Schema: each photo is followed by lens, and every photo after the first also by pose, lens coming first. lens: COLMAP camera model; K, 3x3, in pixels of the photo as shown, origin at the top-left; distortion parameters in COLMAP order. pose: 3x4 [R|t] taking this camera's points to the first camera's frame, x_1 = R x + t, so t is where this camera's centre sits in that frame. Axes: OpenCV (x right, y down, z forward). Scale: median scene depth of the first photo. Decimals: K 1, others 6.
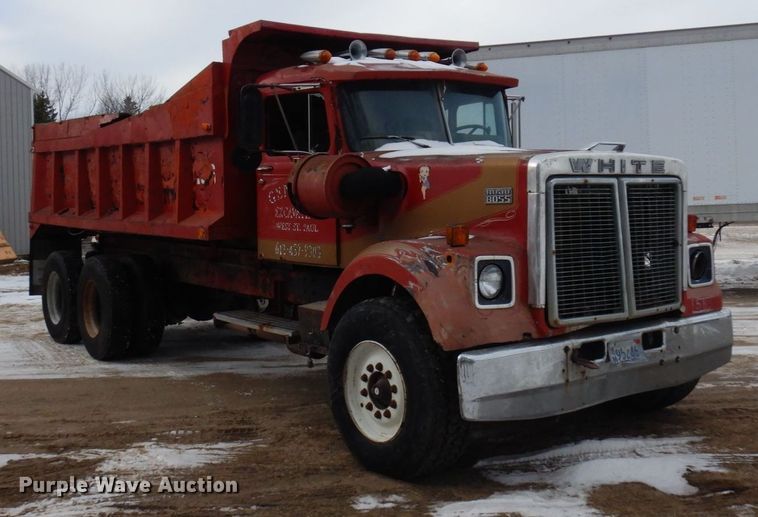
lens RADIAL K [[908.8, 0, 389.7], [0, 908.8, 231.7], [0, 0, 1]] dist [0.016322, 0.000000]
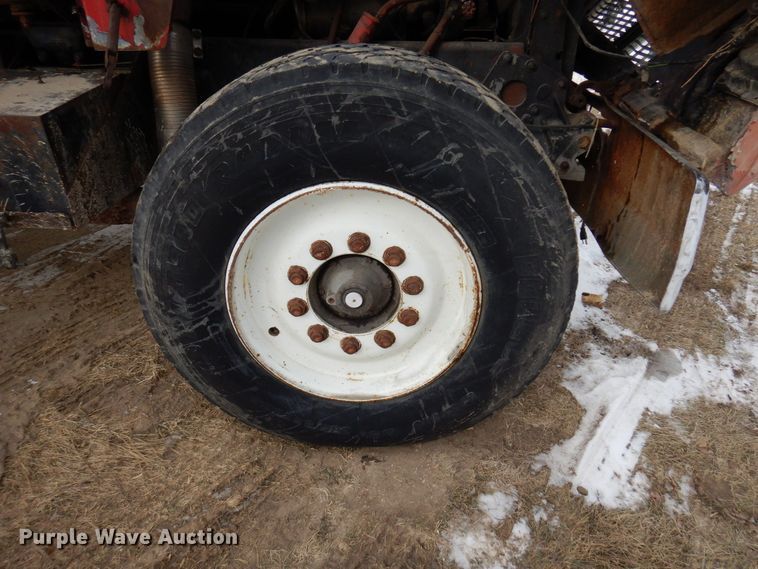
lens RADIAL K [[534.1, 0, 380.7], [0, 534.1, 279.0], [0, 0, 1]] dist [0.014815, -0.004094]
pose [[0.643958, -0.336341, 0.687163, -0.167388], [0.011350, 0.902282, 0.430997, 0.062992], [-0.764977, -0.269745, 0.584849, 0.845143]]
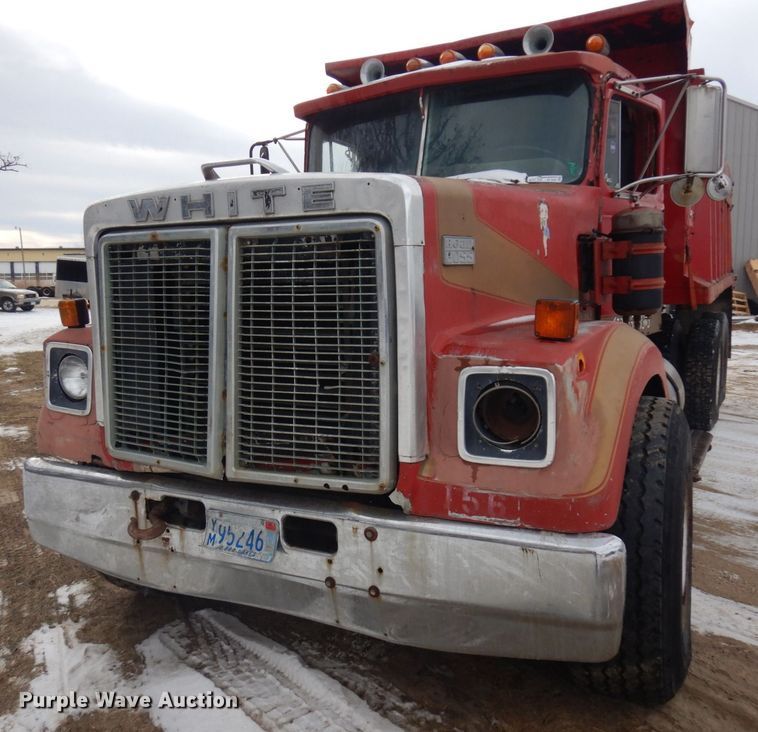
lens RADIAL K [[742.5, 0, 374.0], [0, 742.5, 399.4], [0, 0, 1]] dist [0.013547, 0.000000]
pose [[0.416505, 0.158534, -0.895204, 0.706847], [-0.029119, 0.986500, 0.161154, -0.031212], [0.908667, -0.041054, 0.415499, 0.889260]]
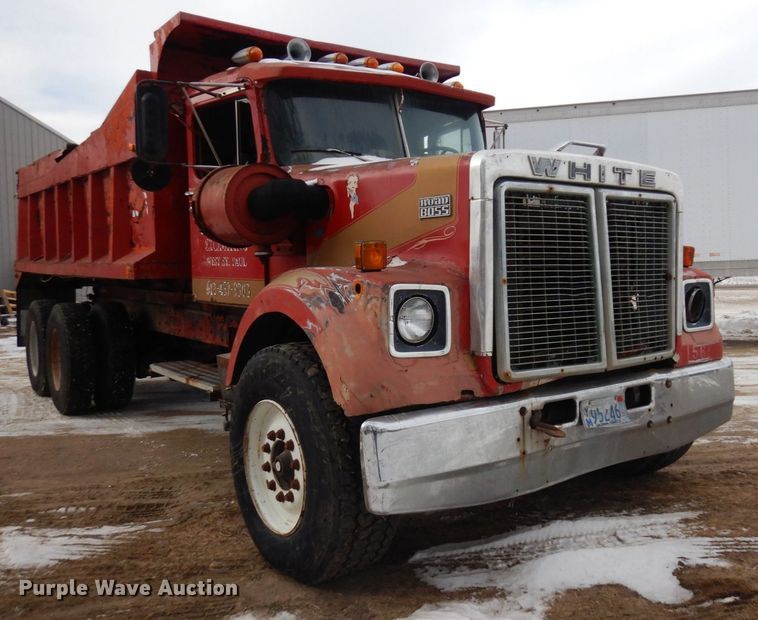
lens RADIAL K [[739.8, 0, 485.3], [0, 739.8, 314.7], [0, 0, 1]] dist [0.007384, 0.000000]
pose [[0.998582, 0.002184, 0.053182, 0.124259], [-0.003404, 0.999733, 0.022846, 0.033947], [-0.053117, -0.022995, 0.998323, 0.373683]]
